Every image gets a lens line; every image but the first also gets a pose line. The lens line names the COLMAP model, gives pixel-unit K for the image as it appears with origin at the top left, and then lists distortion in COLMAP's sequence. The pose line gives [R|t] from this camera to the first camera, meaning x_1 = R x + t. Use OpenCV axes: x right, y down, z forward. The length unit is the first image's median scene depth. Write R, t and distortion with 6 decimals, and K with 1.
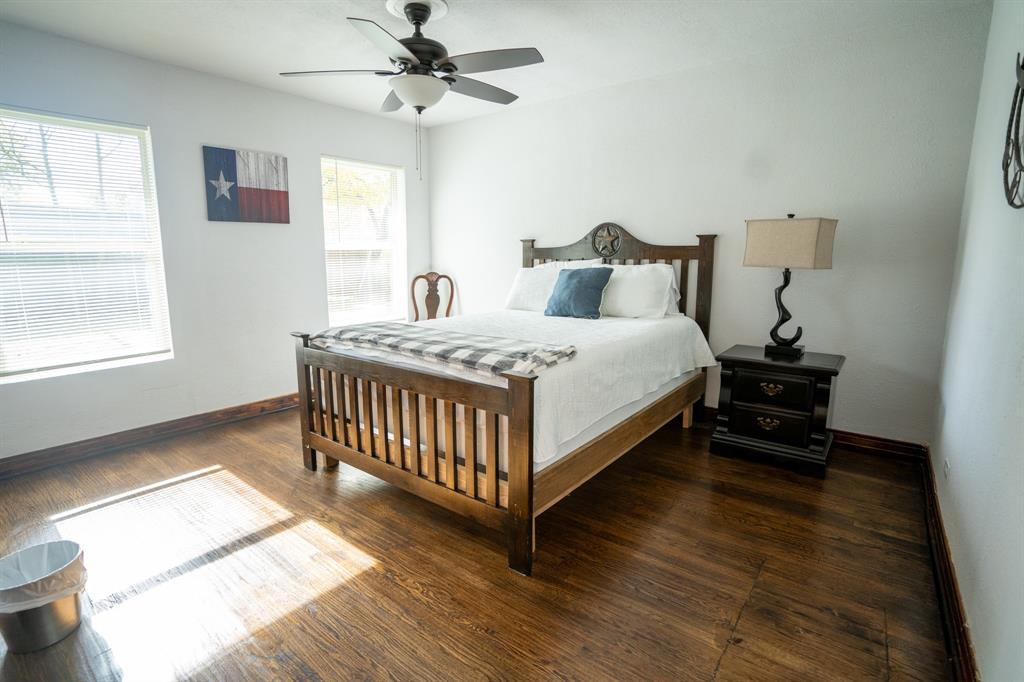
lens RADIAL K [[503.8, 0, 510.8], [0, 503.8, 340.5], [0, 0, 1]] dist [-0.089294, 0.044674]
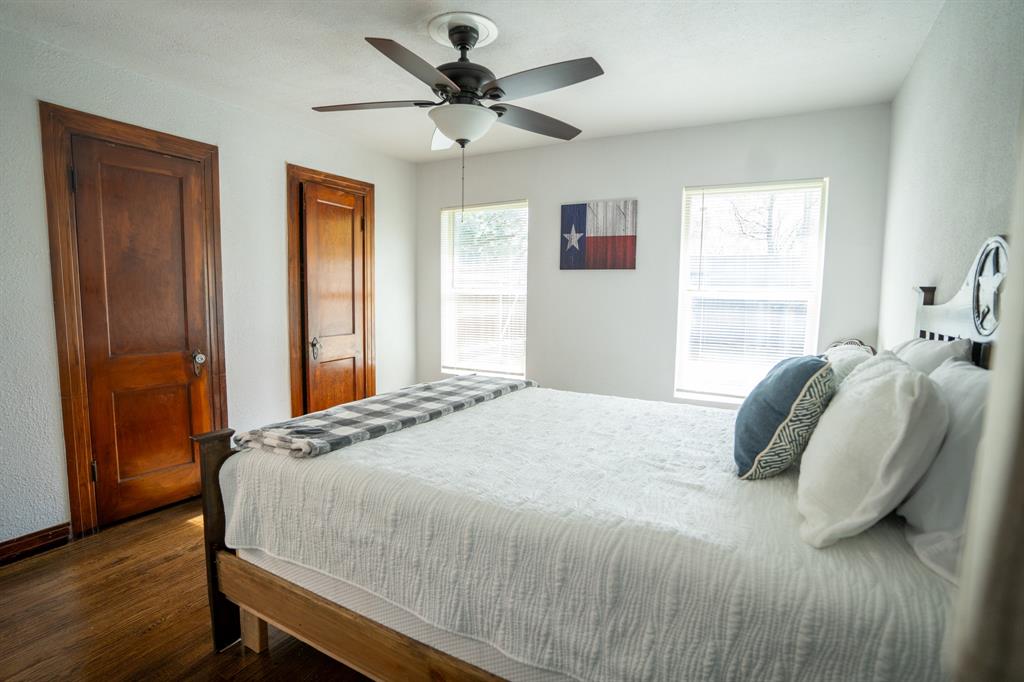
lens RADIAL K [[503.8, 0, 510.8], [0, 503.8, 340.5], [0, 0, 1]] dist [-0.089294, 0.044674]
pose [[0.143837, 0.098457, -0.984691, 0.499634], [-0.184086, 0.980333, 0.071131, -0.136607], [0.972329, 0.171036, 0.159132, 0.685225]]
